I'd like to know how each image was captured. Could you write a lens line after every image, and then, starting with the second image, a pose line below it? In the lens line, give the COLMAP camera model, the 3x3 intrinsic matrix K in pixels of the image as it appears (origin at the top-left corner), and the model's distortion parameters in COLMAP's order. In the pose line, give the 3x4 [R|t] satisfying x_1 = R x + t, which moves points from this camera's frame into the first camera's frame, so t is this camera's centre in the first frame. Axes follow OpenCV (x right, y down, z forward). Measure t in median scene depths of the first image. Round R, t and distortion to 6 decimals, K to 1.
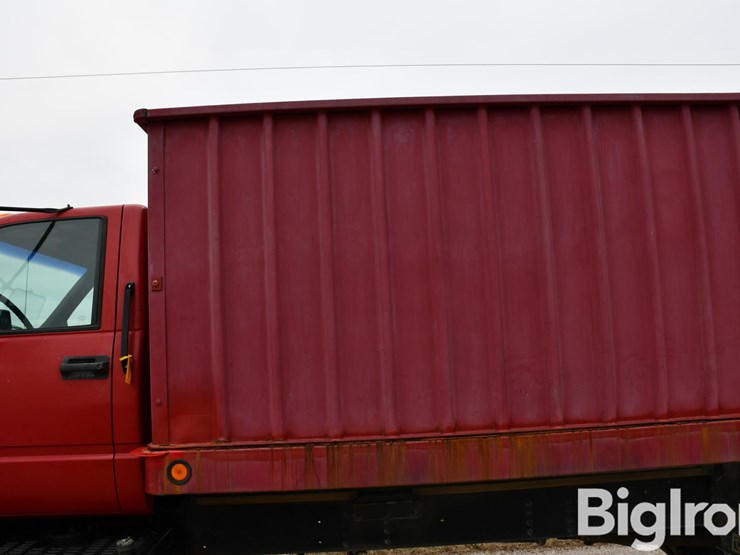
lens RADIAL K [[650.1, 0, 363.3], [0, 650.1, 284.3], [0, 0, 1]] dist [-0.153021, 0.114404]
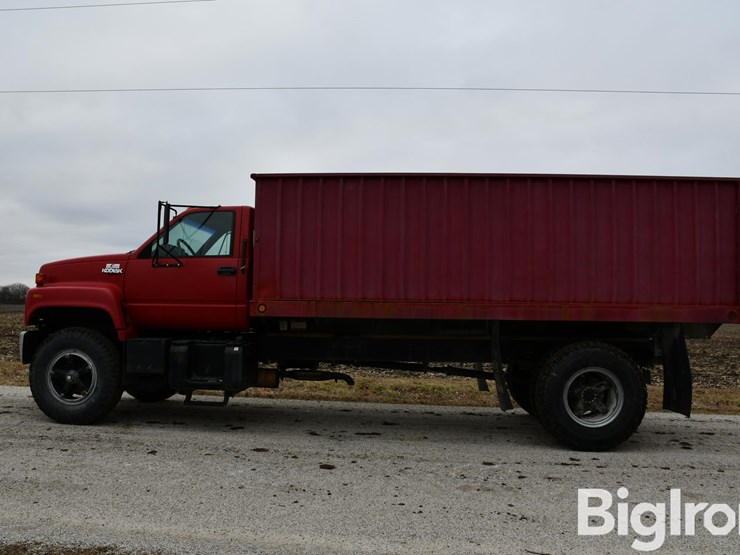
lens RADIAL K [[650.1, 0, 363.3], [0, 650.1, 284.3], [0, 0, 1]] dist [-0.153021, 0.114404]
pose [[0.993001, 0.055159, -0.104433, 0.426269], [-0.049769, 0.997325, 0.053539, 0.018887], [0.107107, -0.047967, 0.993090, -1.705272]]
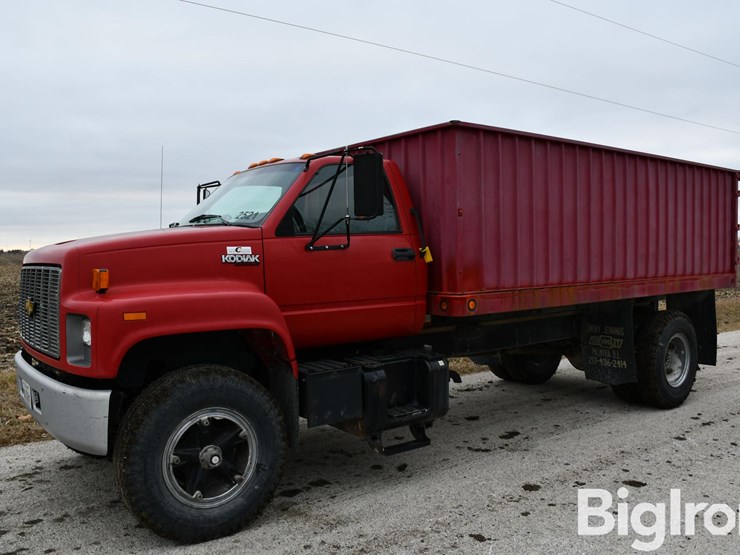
lens RADIAL K [[650.1, 0, 363.3], [0, 650.1, 284.3], [0, 0, 1]] dist [-0.153021, 0.114404]
pose [[0.811319, 0.002152, 0.584600, -1.775291], [-0.075173, 0.992075, 0.100675, 0.042668], [-0.579751, -0.125626, 0.805051, -0.474183]]
